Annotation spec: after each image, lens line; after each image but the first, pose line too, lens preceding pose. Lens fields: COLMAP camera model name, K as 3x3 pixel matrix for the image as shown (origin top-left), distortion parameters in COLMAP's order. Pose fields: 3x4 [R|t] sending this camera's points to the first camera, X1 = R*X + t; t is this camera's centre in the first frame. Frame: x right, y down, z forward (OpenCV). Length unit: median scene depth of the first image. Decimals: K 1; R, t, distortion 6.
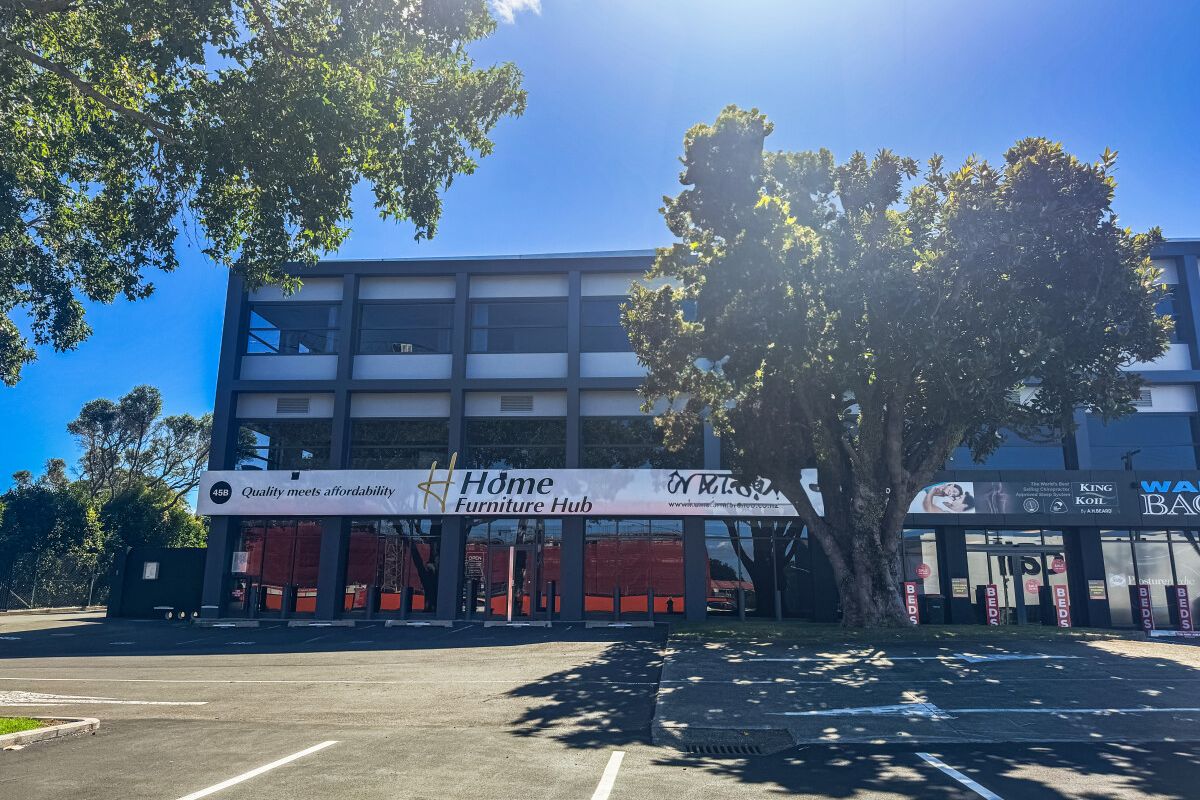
lens RADIAL K [[849.0, 0, 604.1], [0, 849.0, 401.8], [0, 0, 1]] dist [0.132250, -0.170120]
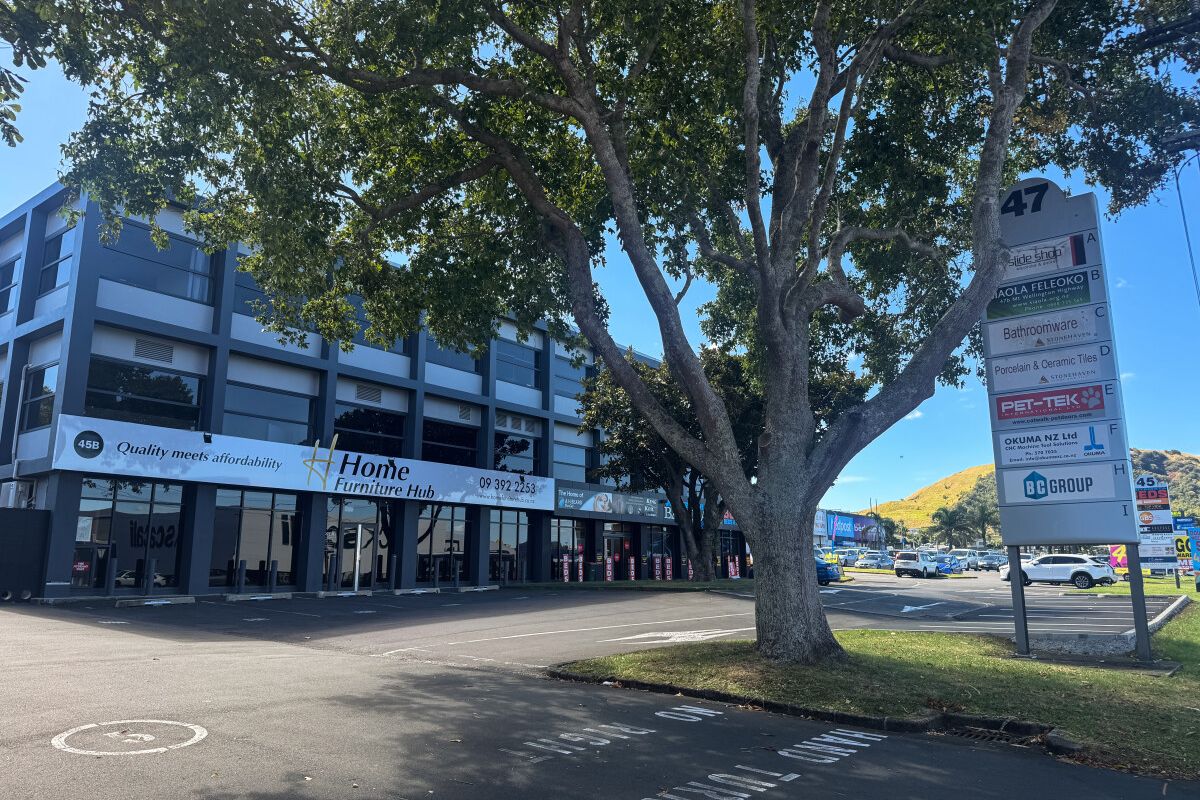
lens RADIAL K [[849.0, 0, 604.1], [0, 849.0, 401.8], [0, 0, 1]] dist [0.132250, -0.170120]
pose [[0.521937, 0.154384, 0.838896, -0.913310], [-0.184507, 0.980635, -0.065673, 0.029821], [-0.832790, -0.120505, 0.540315, 0.159329]]
